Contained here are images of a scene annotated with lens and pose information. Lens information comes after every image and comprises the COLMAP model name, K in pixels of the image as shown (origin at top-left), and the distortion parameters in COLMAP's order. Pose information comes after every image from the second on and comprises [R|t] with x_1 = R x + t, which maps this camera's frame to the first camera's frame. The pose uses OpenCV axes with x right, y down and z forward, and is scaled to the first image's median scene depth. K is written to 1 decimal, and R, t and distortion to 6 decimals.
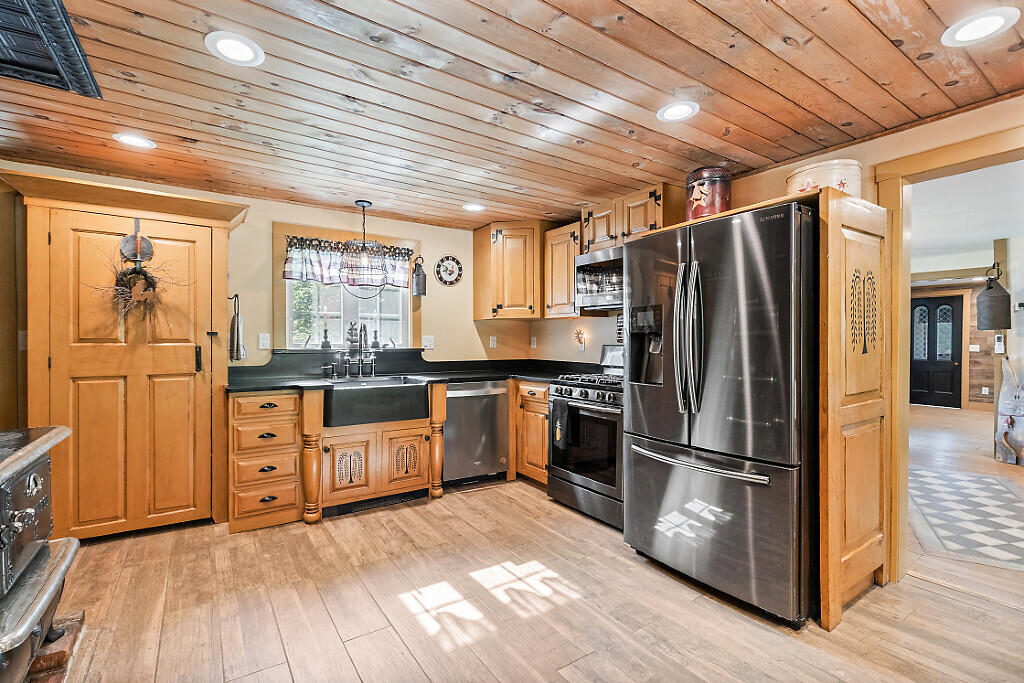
lens RADIAL K [[459.3, 0, 510.0], [0, 459.3, 347.0], [0, 0, 1]] dist [0.001922, -0.001007]
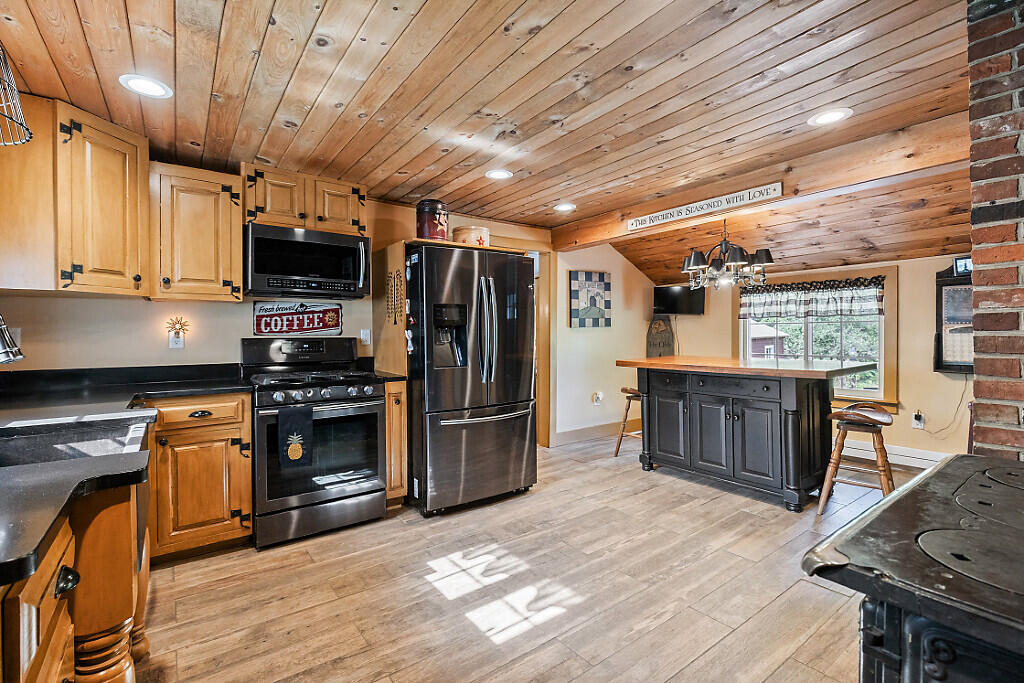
lens RADIAL K [[459.3, 0, 511.0], [0, 459.3, 332.1], [0, 0, 1]] dist [0.001922, -0.001007]
pose [[-0.037174, 0.001607, 0.999308, -0.896047], [0.019299, 0.999813, -0.000890, -0.008972], [-0.999122, 0.019253, -0.037198, 0.844269]]
